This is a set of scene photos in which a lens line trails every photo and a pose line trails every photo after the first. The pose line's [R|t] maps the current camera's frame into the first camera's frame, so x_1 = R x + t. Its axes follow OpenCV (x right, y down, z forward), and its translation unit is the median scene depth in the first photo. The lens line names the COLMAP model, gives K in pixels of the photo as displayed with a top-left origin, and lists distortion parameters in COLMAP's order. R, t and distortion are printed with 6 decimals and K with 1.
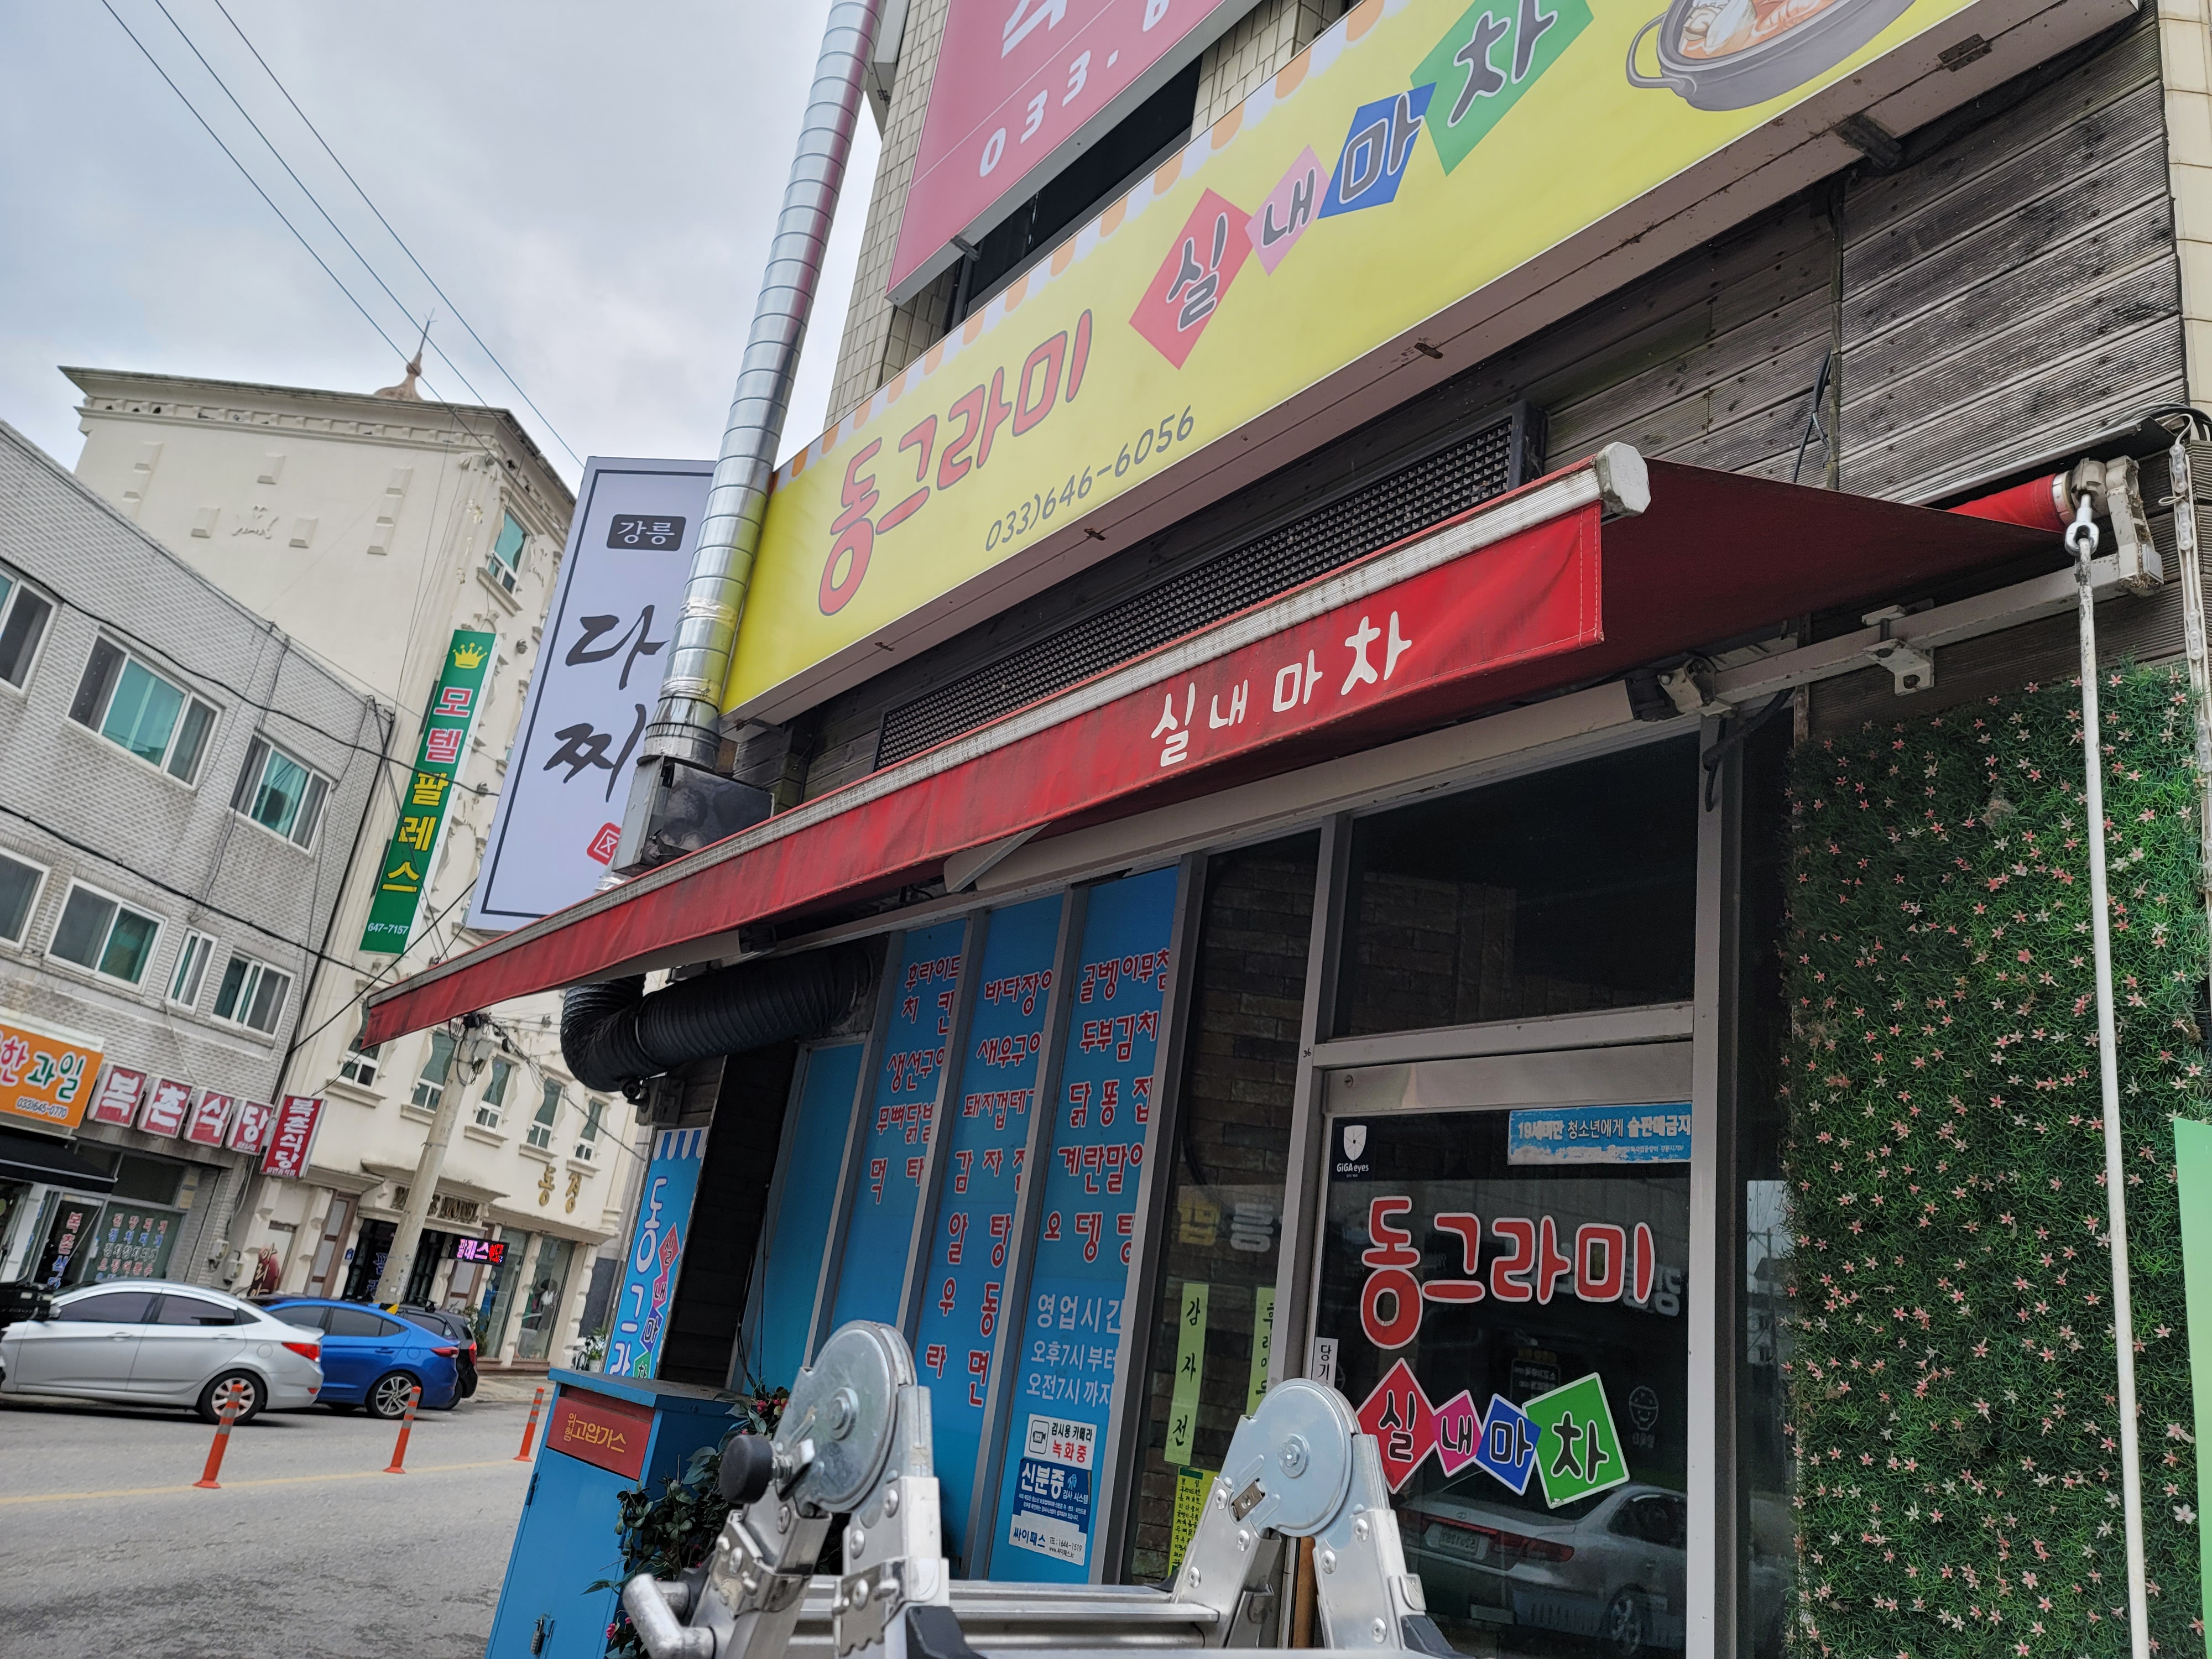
lens RADIAL K [[1639.8, 0, 1112.4], [0, 1639.8, 796.1], [0, 0, 1]] dist [0.086968, -0.037518]
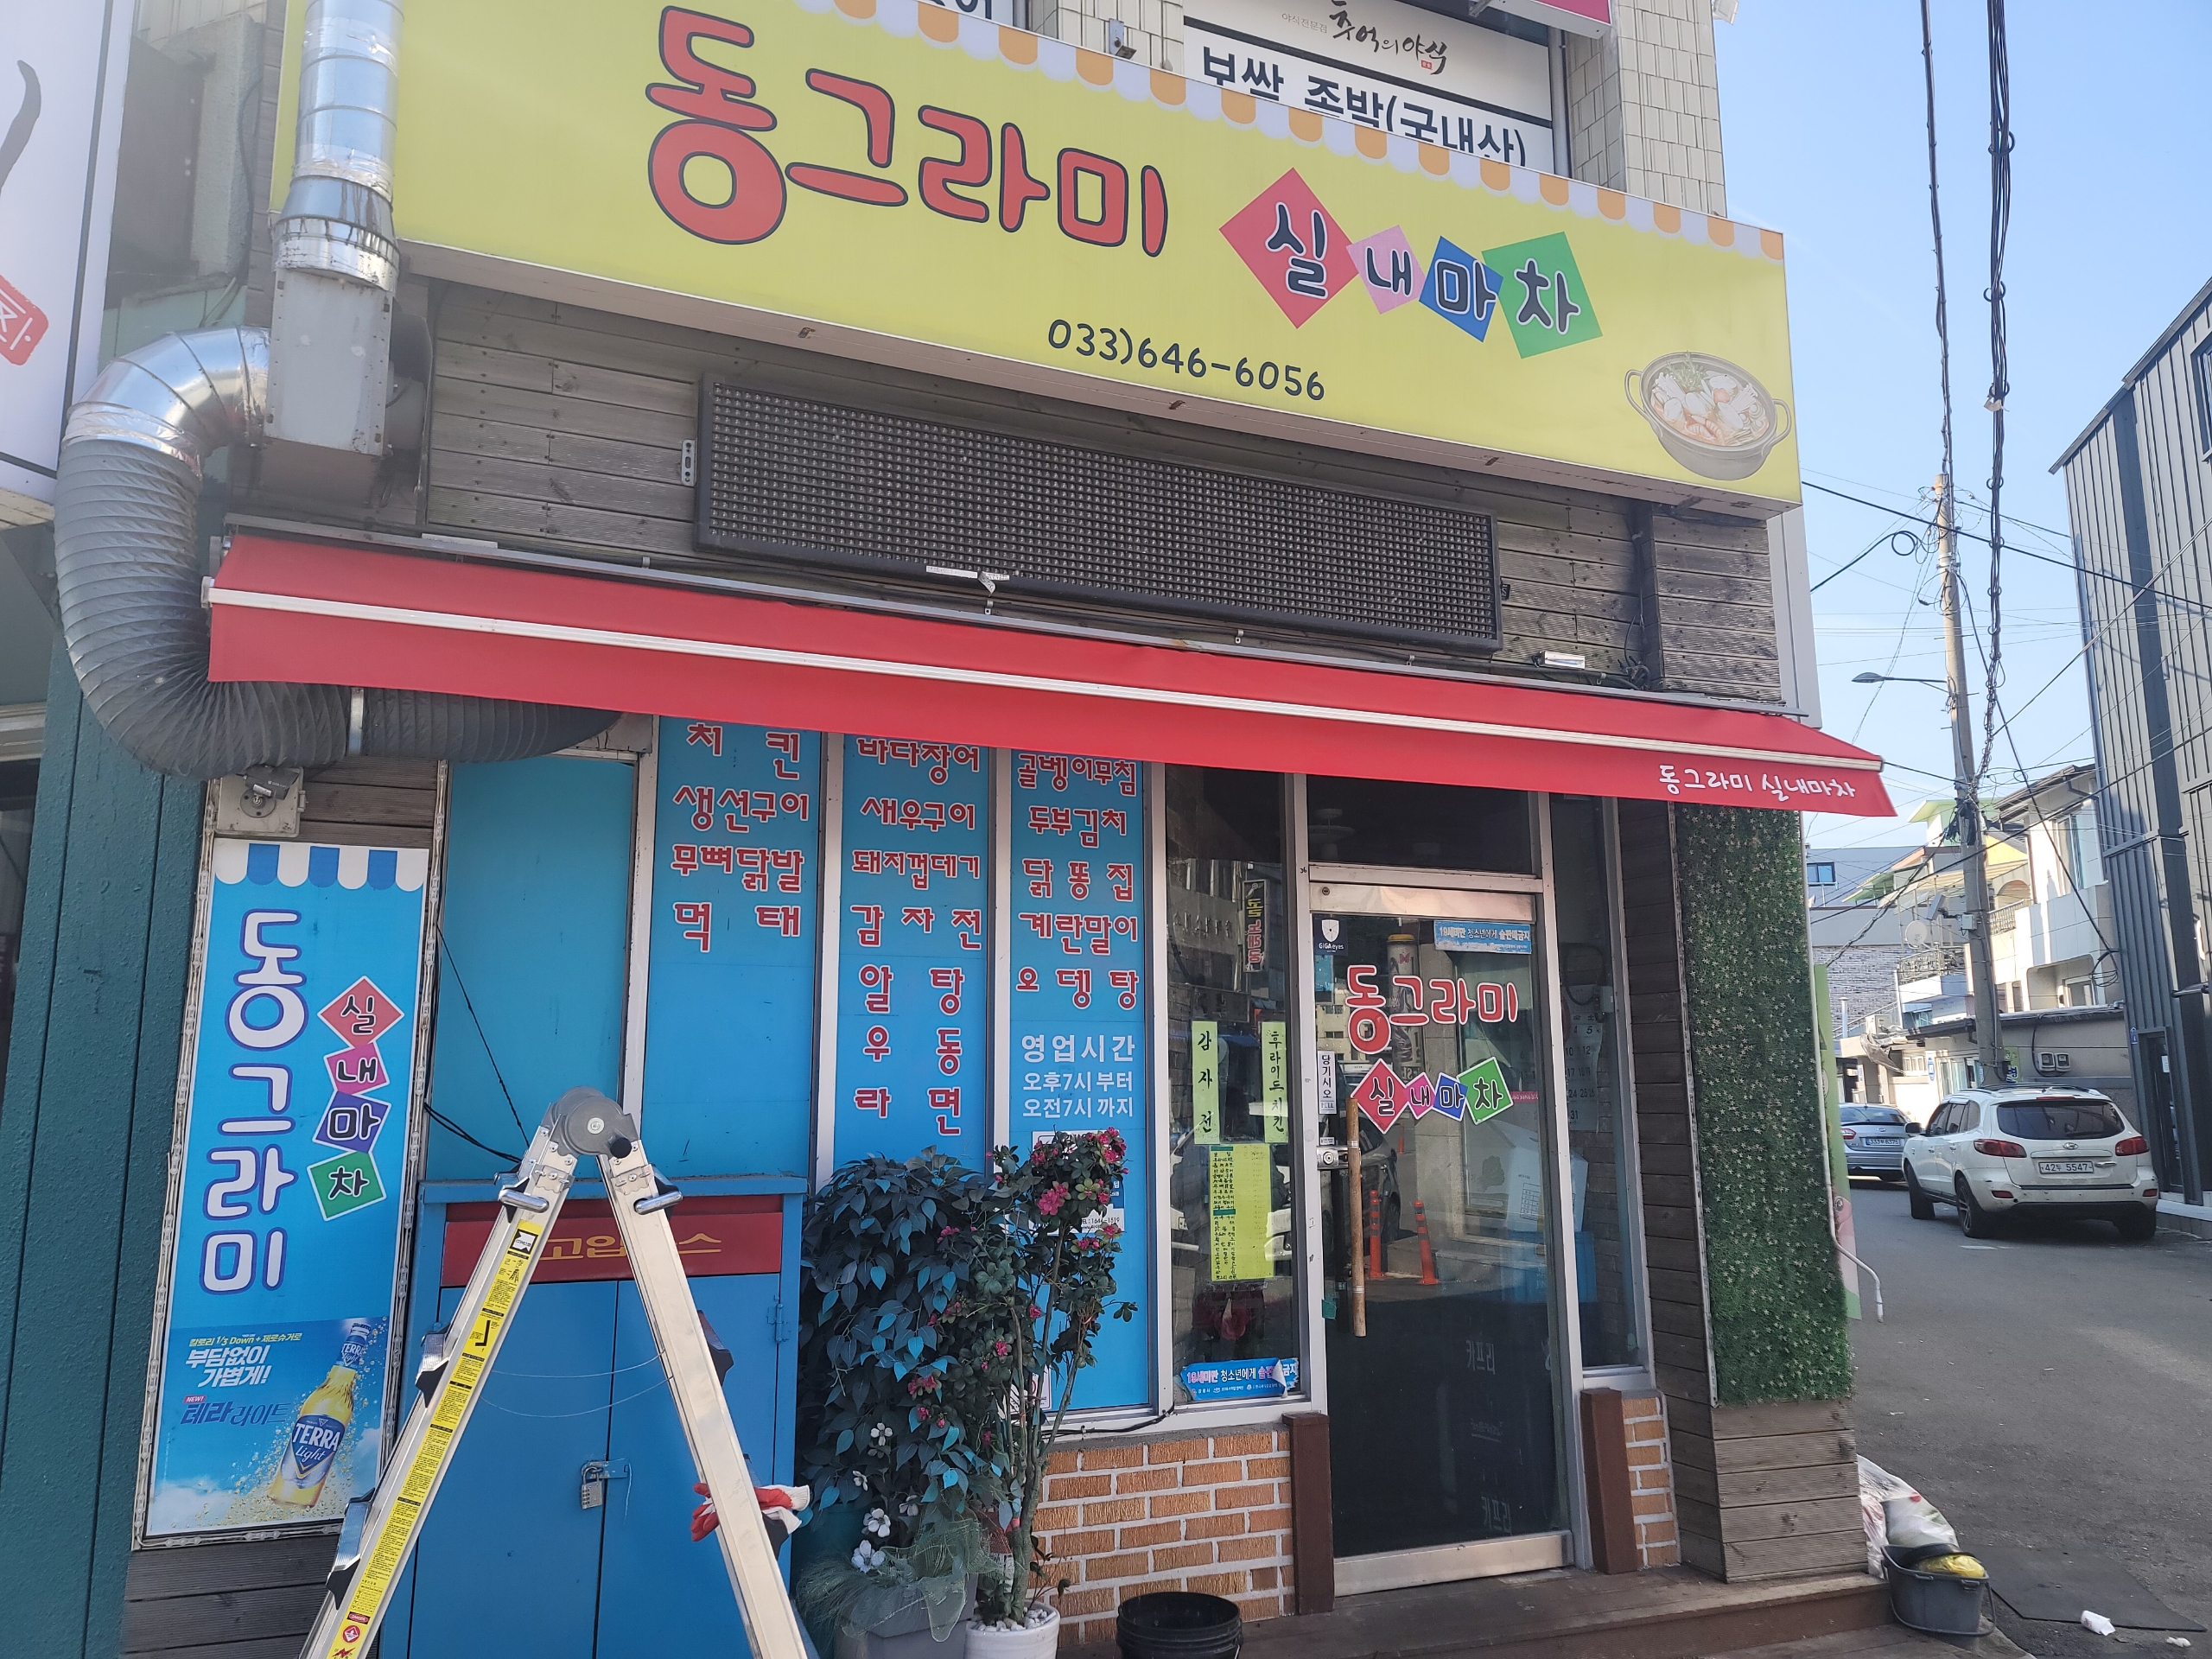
lens RADIAL K [[1639.8, 0, 1112.4], [0, 1639.8, 796.1], [0, 0, 1]] dist [0.086968, -0.037518]
pose [[0.210480, 0.039885, 0.976784, -1.211661], [-0.292712, 0.955898, 0.024042, 0.093816], [-0.932748, -0.290976, 0.212873, 0.760371]]
